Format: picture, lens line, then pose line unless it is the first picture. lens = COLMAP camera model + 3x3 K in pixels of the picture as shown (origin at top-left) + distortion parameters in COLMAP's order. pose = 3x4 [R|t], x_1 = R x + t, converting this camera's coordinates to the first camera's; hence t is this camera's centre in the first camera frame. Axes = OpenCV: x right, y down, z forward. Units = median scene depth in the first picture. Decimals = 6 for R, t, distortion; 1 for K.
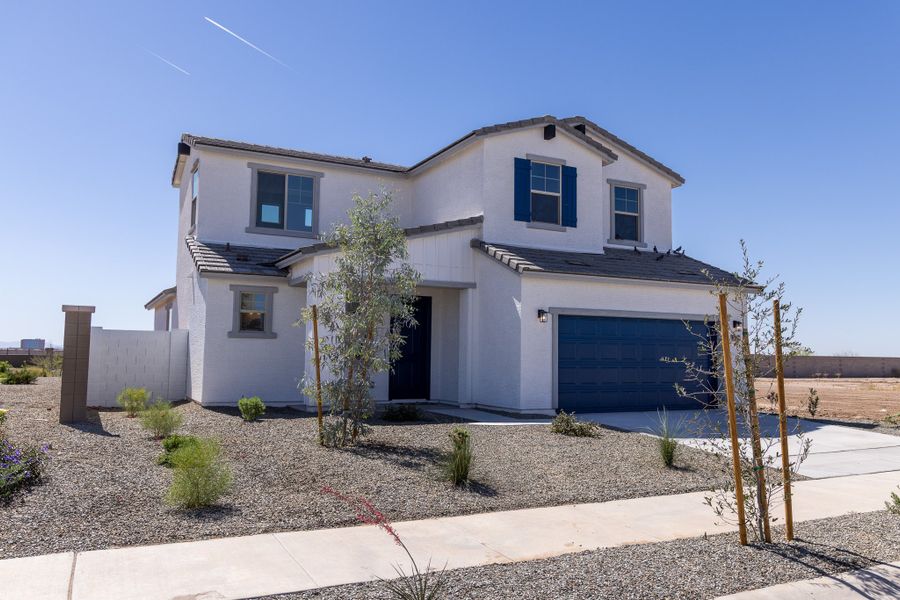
lens RADIAL K [[627.3, 0, 452.9], [0, 627.3, 261.5], [0, 0, 1]] dist [0.003446, -0.000500]
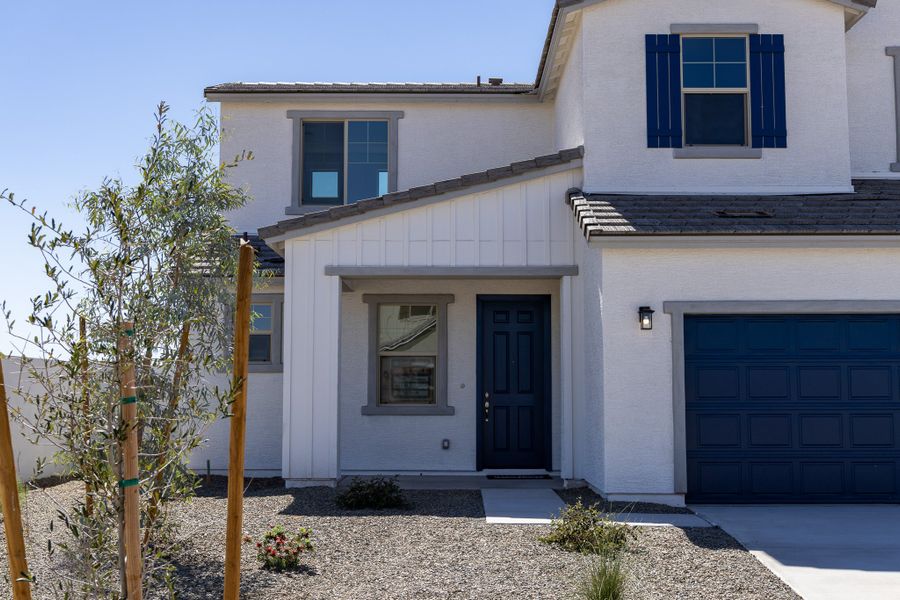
lens RADIAL K [[952.1, 0, 450.1], [0, 952.1, 249.1], [0, 0, 1]] dist [0.007951, 0.006083]
pose [[0.909867, -0.077323, -0.407631, 0.264016], [0.075726, 0.996926, -0.020080, 0.025814], [0.407931, -0.012598, 0.912926, 0.158222]]
